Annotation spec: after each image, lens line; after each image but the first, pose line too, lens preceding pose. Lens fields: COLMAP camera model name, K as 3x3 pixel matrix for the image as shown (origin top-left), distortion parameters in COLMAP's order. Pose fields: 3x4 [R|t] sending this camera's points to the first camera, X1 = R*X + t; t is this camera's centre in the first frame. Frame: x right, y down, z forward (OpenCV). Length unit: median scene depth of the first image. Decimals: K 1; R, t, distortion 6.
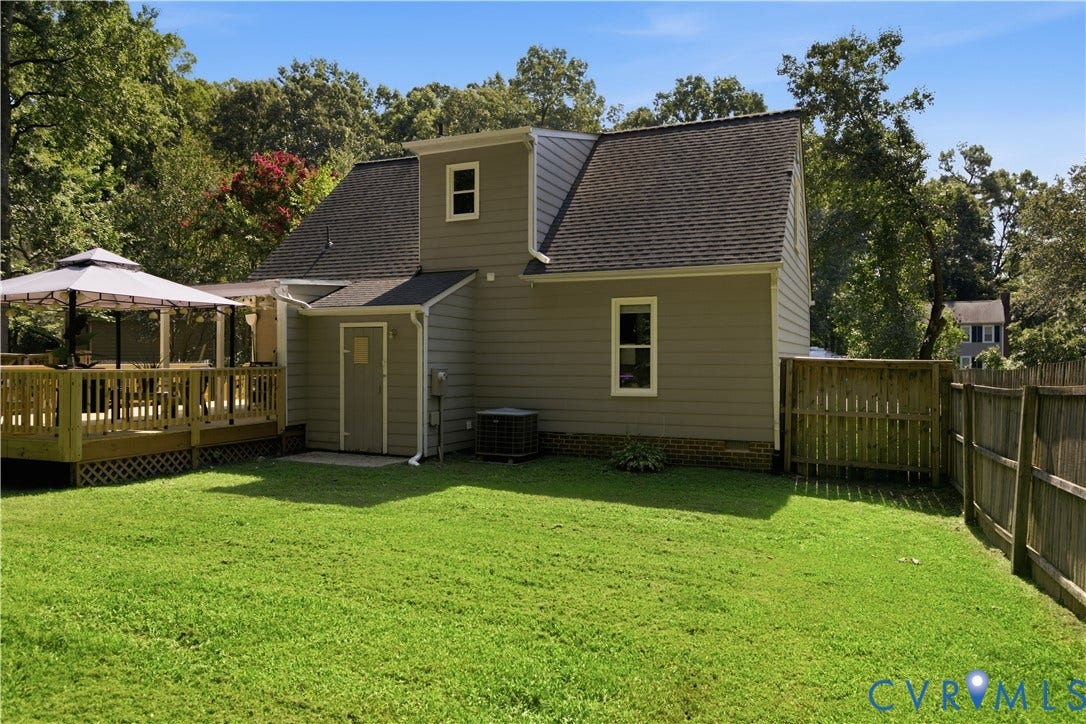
lens RADIAL K [[725.1, 0, 566.0], [0, 725.1, 350.1], [0, 0, 1]] dist [-0.010976, 0.013721]
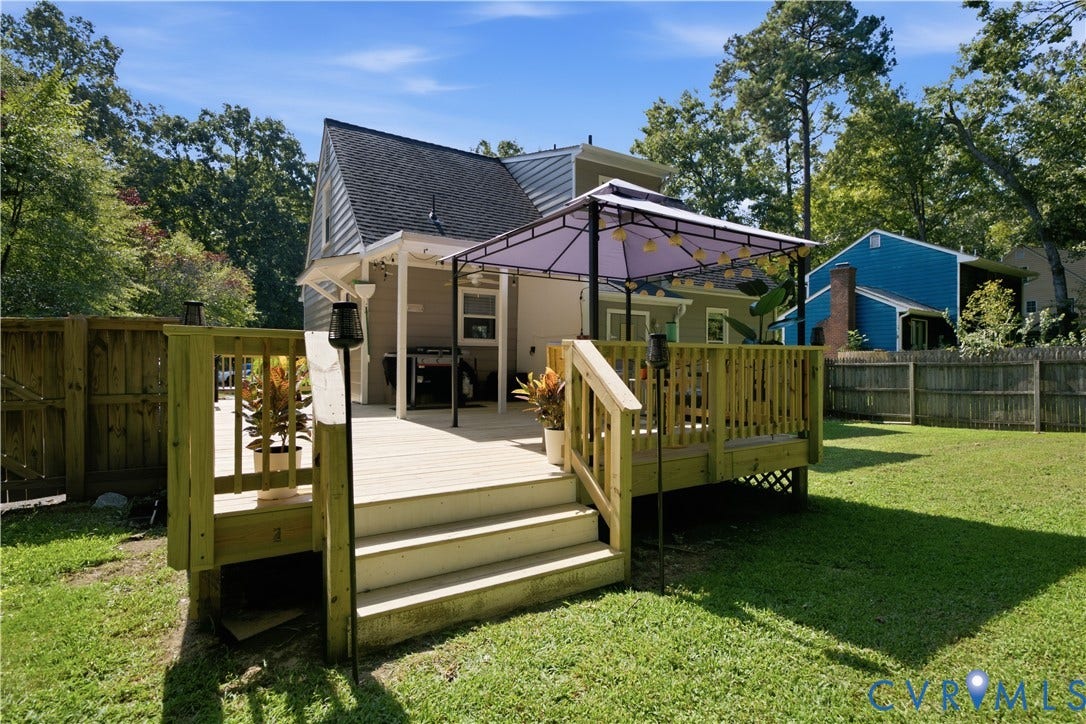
lens RADIAL K [[529.2, 0, 543.9], [0, 529.2, 350.5], [0, 0, 1]] dist [0.002781, -0.003075]
pose [[0.586097, 0.019114, 0.810015, -0.938621], [-0.010197, 0.999817, -0.016215, 0.032425], [-0.810177, 0.001244, 0.586184, 0.643028]]
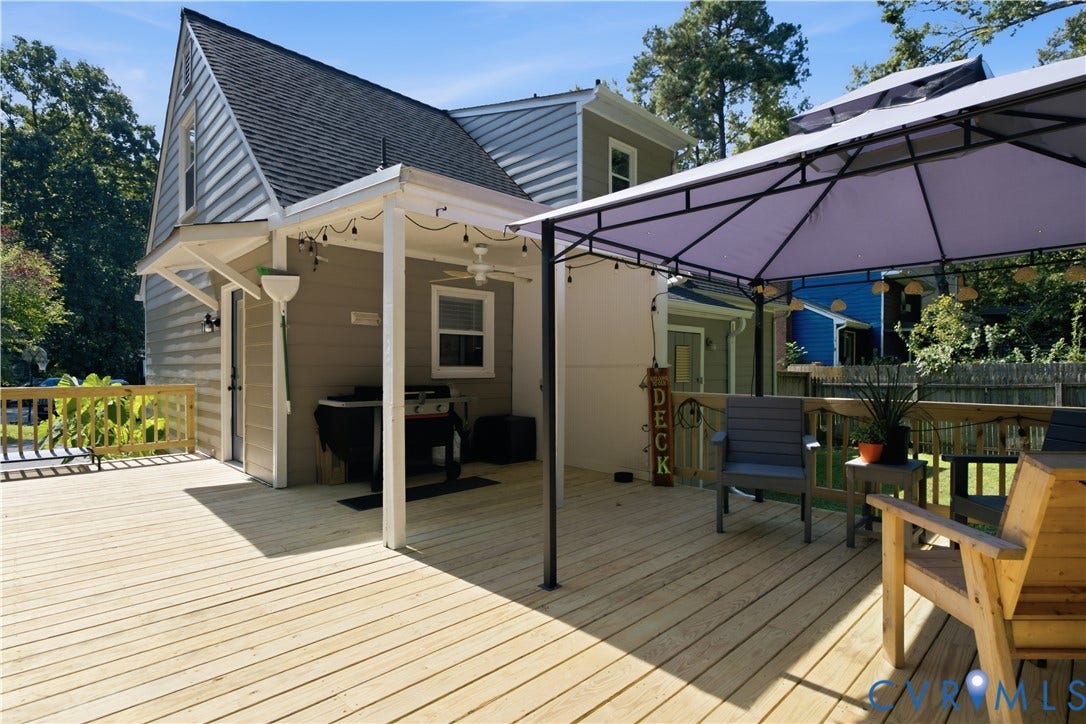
lens RADIAL K [[529.2, 0, 537.7], [0, 529.2, 364.1], [0, 0, 1]] dist [0.002781, -0.003075]
pose [[0.390440, 0.000207, 0.920628, -0.794666], [-0.006101, 0.999979, 0.002362, -0.001845], [-0.920608, -0.006539, 0.390433, 0.923980]]
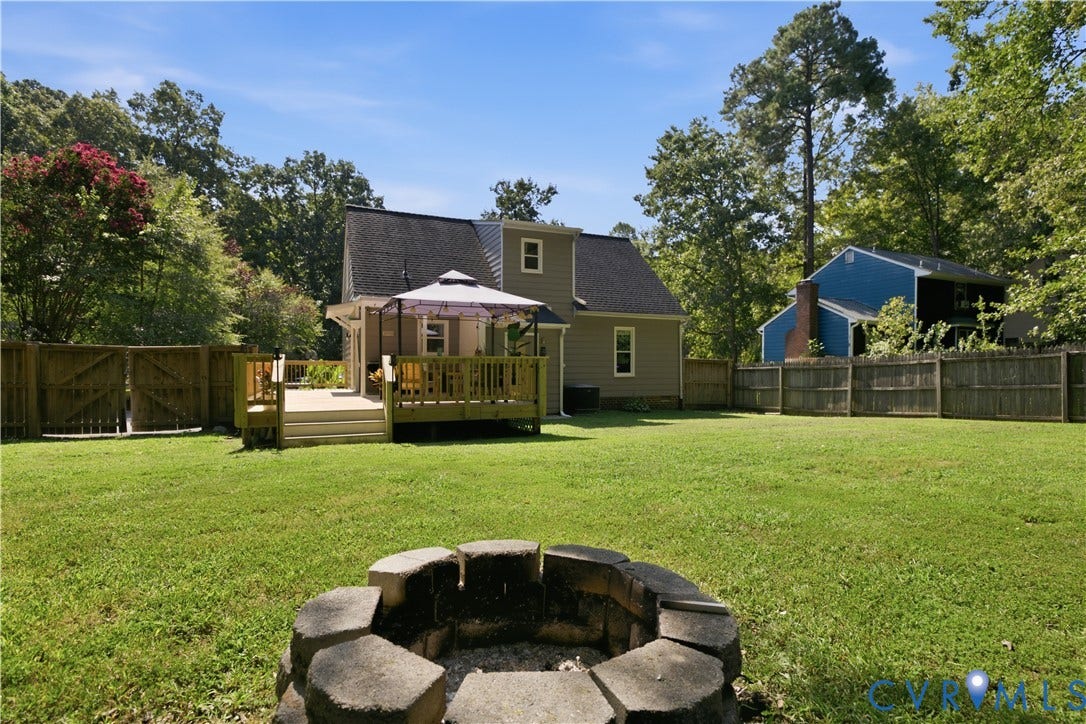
lens RADIAL K [[529.2, 0, 545.2], [0, 529.2, 370.8], [0, 0, 1]] dist [0.002781, -0.003075]
pose [[0.692009, -0.002557, 0.721885, -1.063026], [-0.006225, 0.999935, 0.009510, 0.033760], [-0.721862, -0.011075, 0.691948, 0.152264]]
